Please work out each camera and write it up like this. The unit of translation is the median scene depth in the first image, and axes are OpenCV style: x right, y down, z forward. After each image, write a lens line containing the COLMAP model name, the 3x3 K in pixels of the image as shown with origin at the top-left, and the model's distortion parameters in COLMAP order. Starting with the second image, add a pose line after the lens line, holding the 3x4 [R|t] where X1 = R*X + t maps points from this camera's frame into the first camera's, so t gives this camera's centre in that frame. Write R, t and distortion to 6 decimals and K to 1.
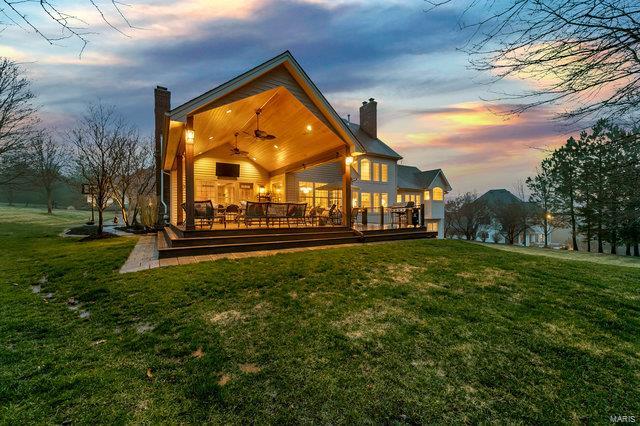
lens RADIAL K [[255.7, 0, 320.0], [0, 255.7, 213.0], [0, 0, 1]] dist [0.000153, -0.000002]
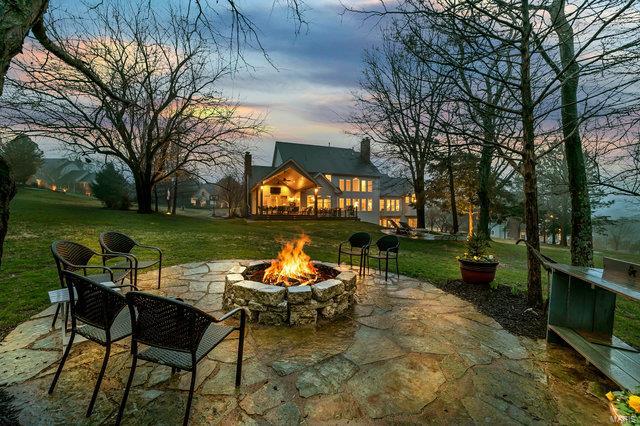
lens RADIAL K [[252.9, 0, 318.5], [0, 252.9, 214.5], [0, 0, 1]] dist [0.001468, 0.000022]
pose [[0.977802, 0.009793, -0.209301, 0.294376], [-0.007883, 0.999919, 0.009956, 0.008202], [0.209381, -0.008085, 0.977801, -0.673076]]
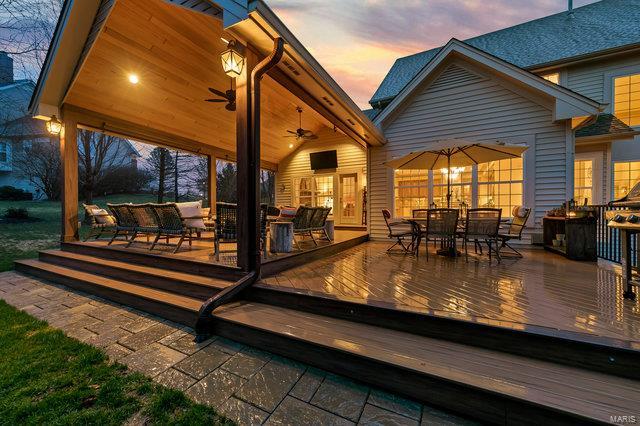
lens RADIAL K [[252.9, 0, 318.5], [0, 252.9, 214.5], [0, 0, 1]] dist [0.001468, 0.000022]
pose [[0.491622, 0.008532, -0.870767, 0.194977], [-0.000744, 0.999956, 0.009378, -0.008045], [0.870809, -0.003963, 0.491606, 0.403217]]
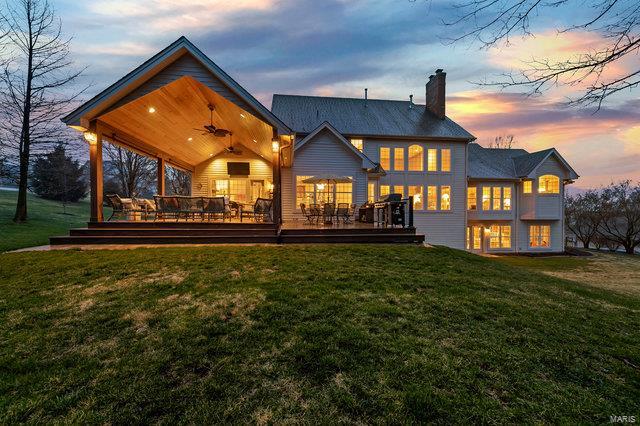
lens RADIAL K [[252.9, 0, 318.5], [0, 252.9, 214.5], [0, 0, 1]] dist [0.001468, 0.000022]
pose [[0.897817, 0.010868, -0.440235, 0.266522], [-0.005974, 0.999904, 0.012501, 0.005065], [0.440329, -0.008593, 0.897796, 0.131089]]
